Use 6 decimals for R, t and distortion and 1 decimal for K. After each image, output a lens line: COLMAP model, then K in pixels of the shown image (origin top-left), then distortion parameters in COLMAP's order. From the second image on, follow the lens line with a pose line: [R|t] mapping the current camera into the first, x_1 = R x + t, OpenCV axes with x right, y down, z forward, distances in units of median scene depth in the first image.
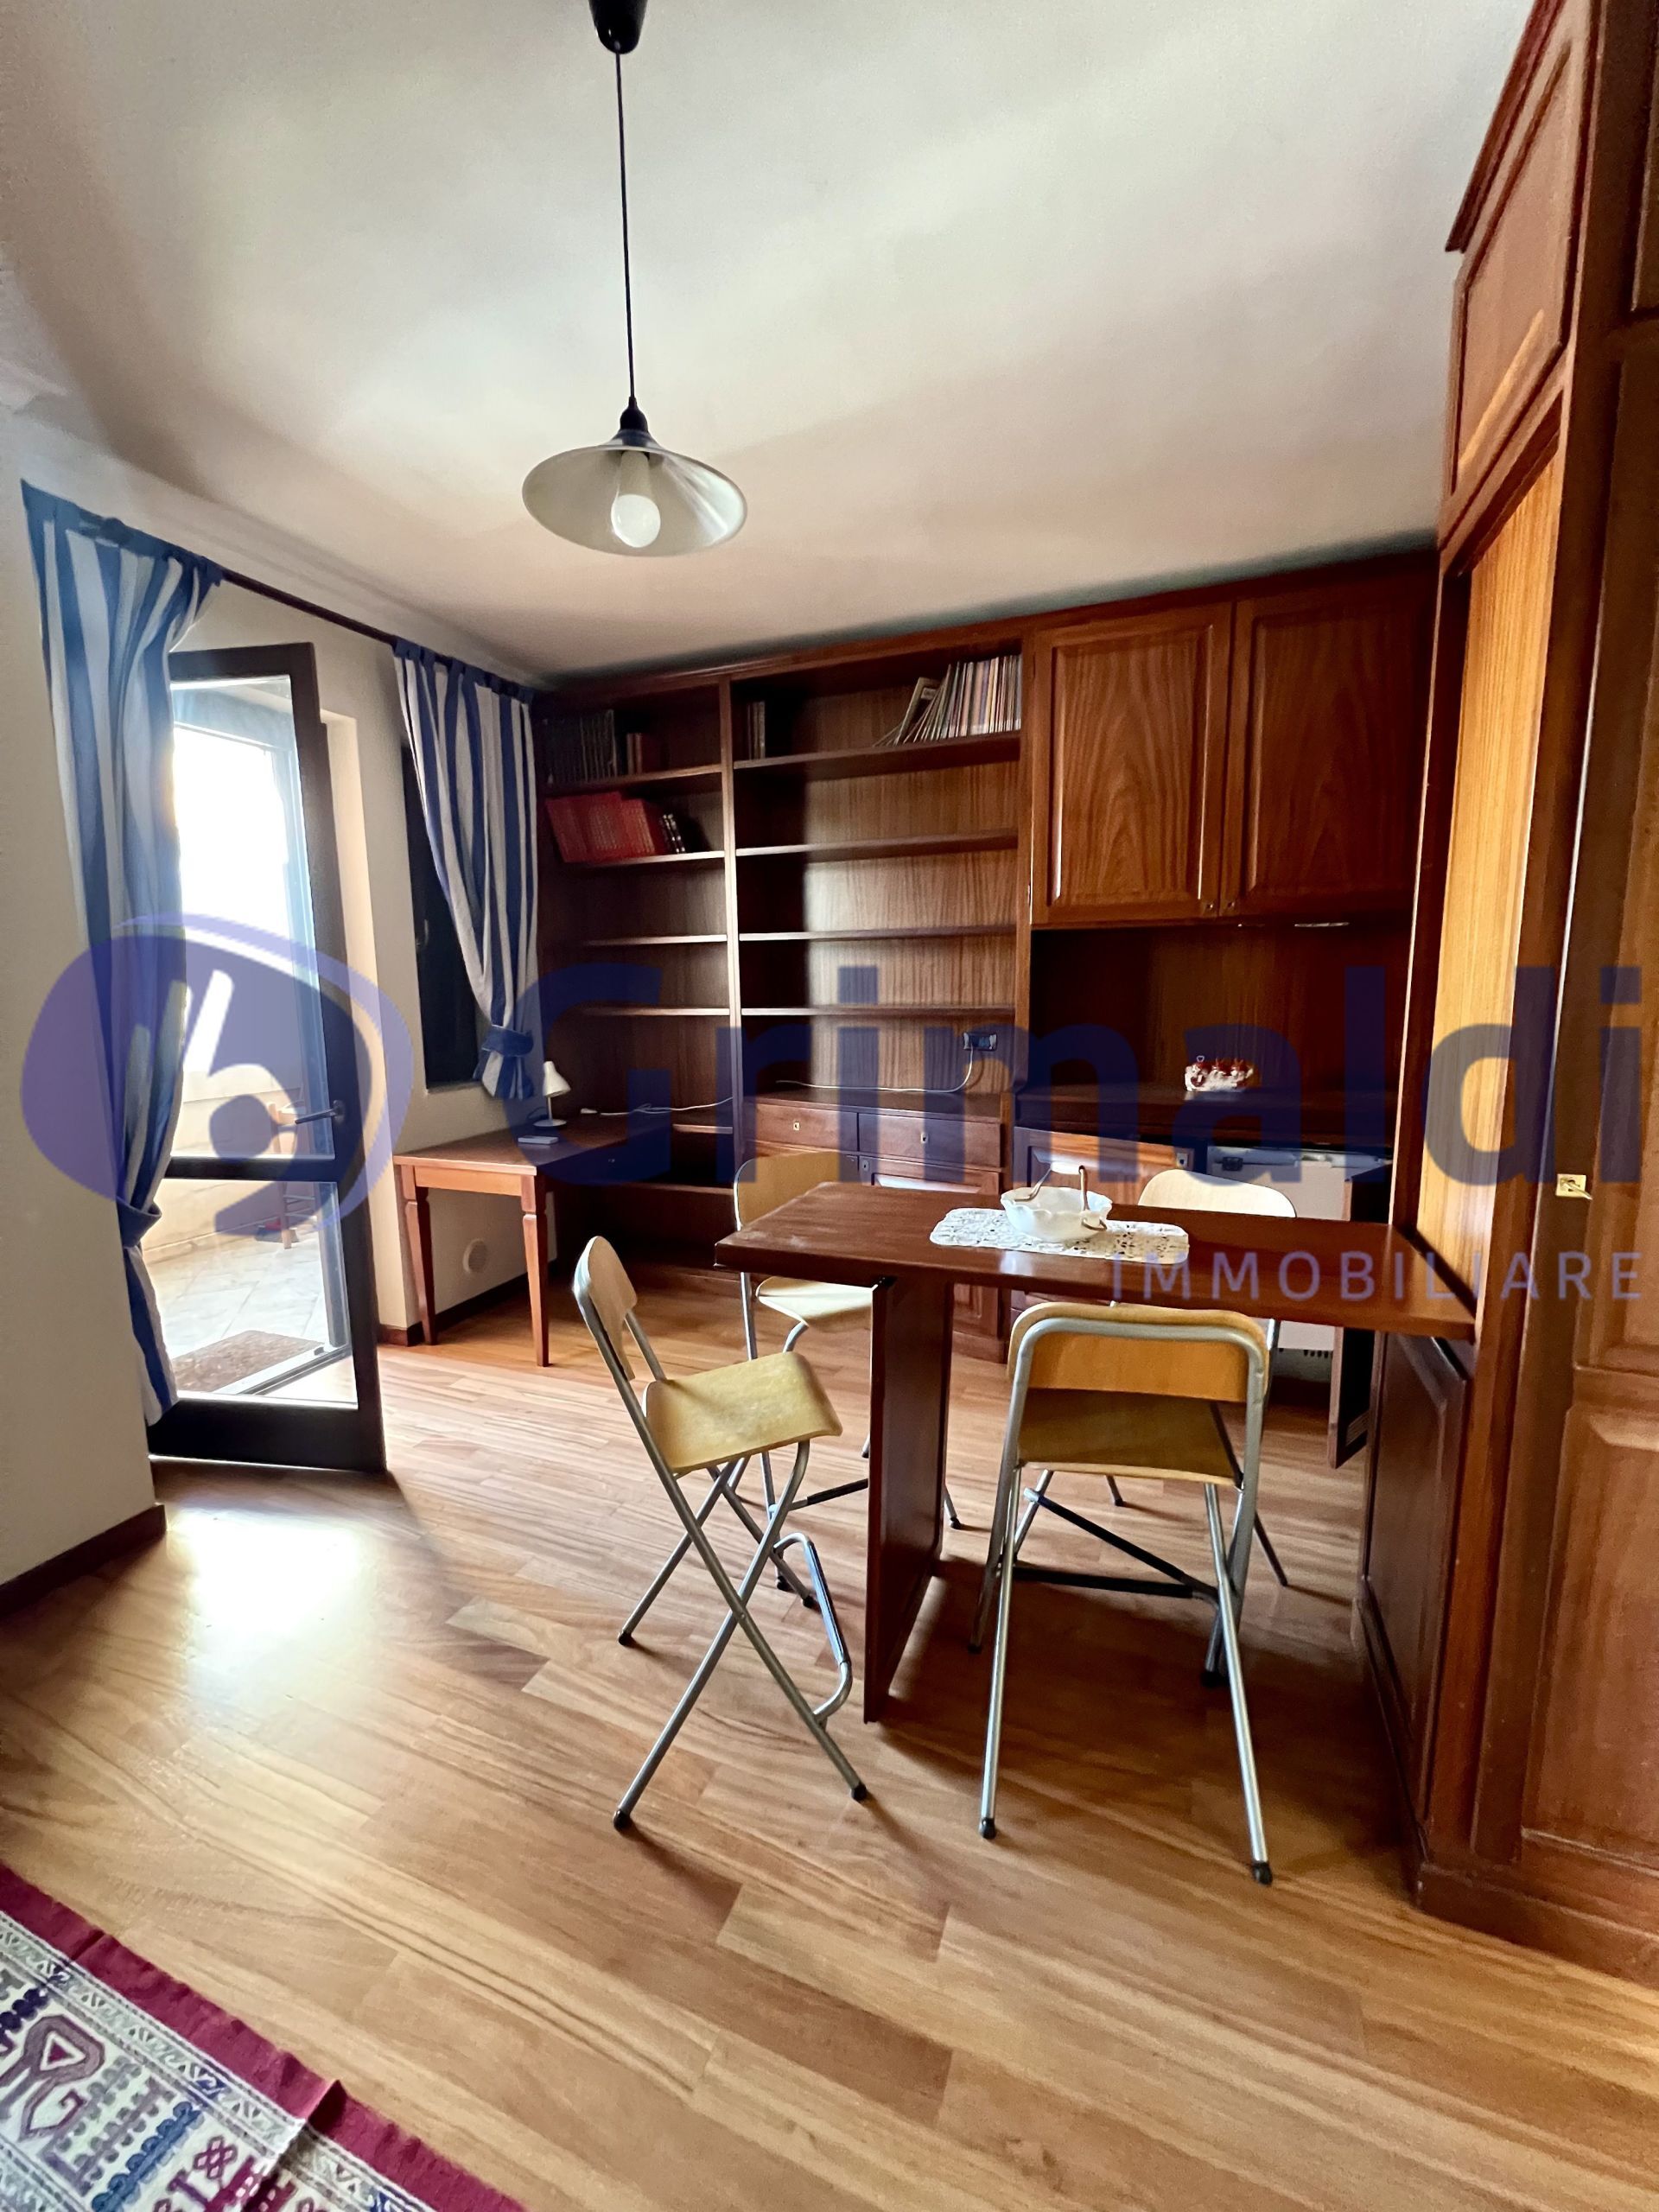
lens RADIAL K [[894.3, 0, 829.5], [0, 894.3, 1106.0], [0, 0, 1]] dist [-0.001924, -0.000135]
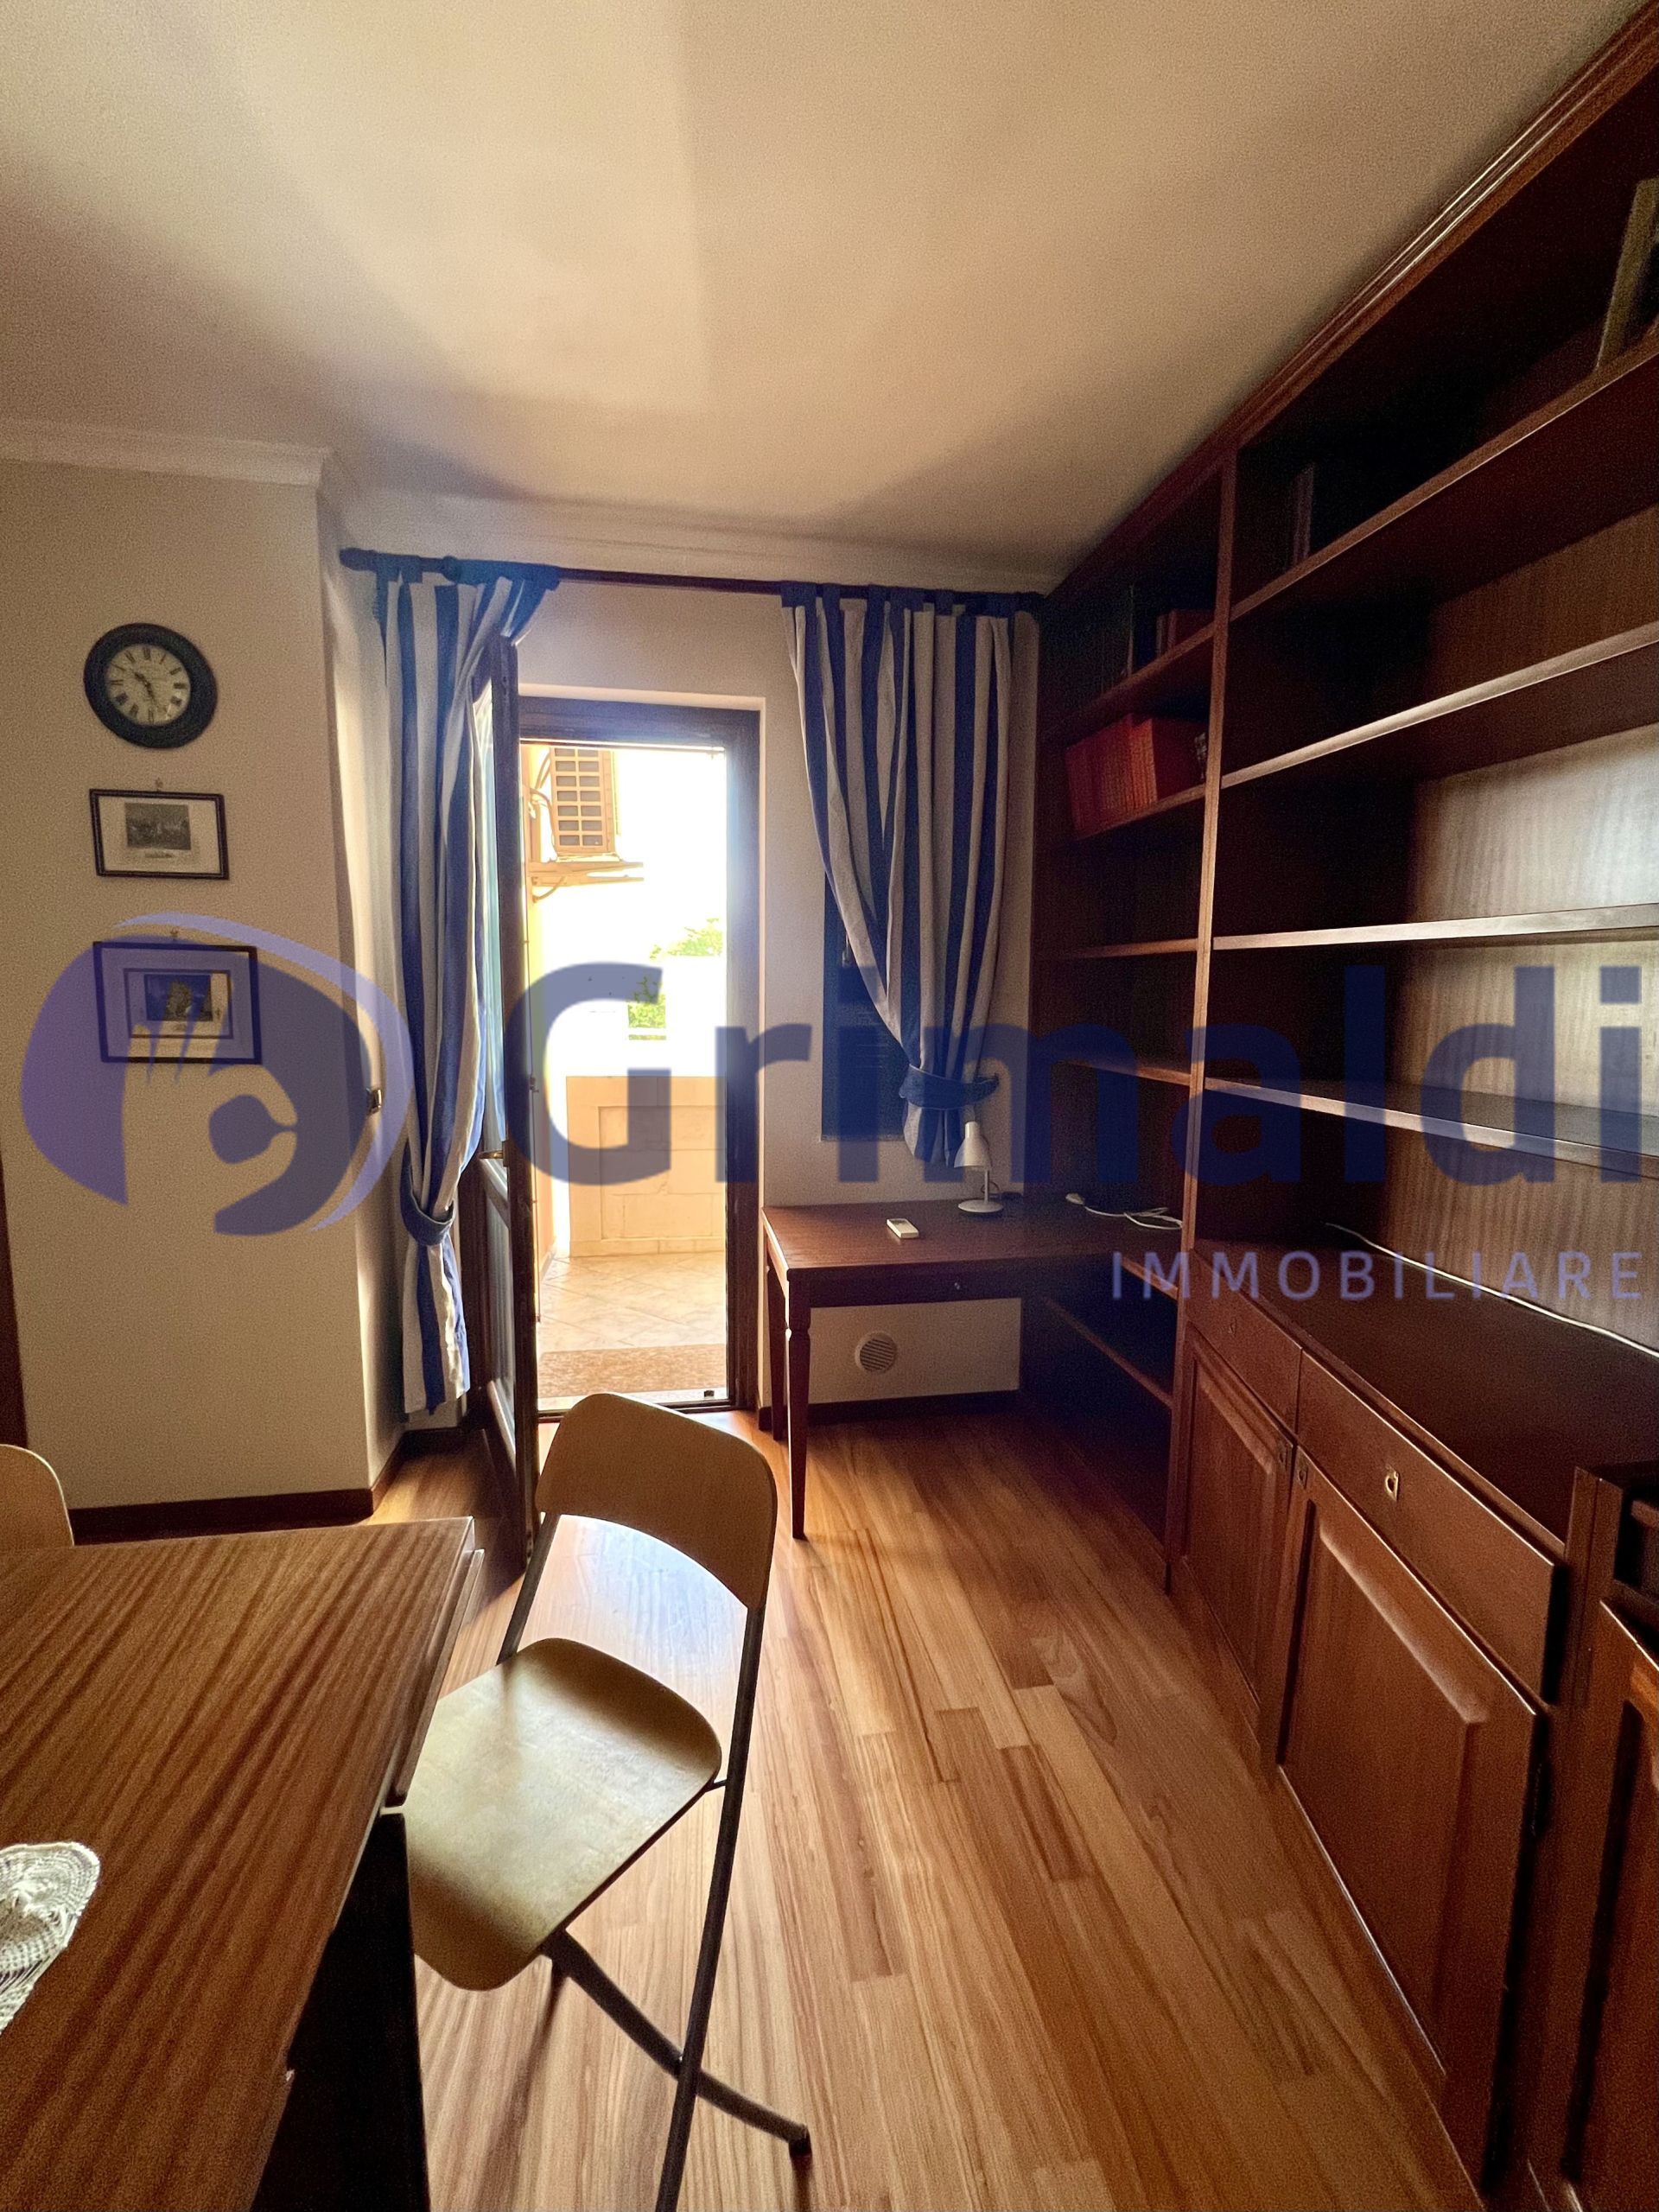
lens RADIAL K [[925.8, 0, 829.5], [0, 925.8, 1106.0], [0, 0, 1]] dist [-0.002386, 0.000258]
pose [[0.517076, 0.128090, -0.846301, 0.273932], [-0.138398, 0.988240, 0.065015, -0.103134], [0.844676, 0.083509, 0.528723, 0.562169]]
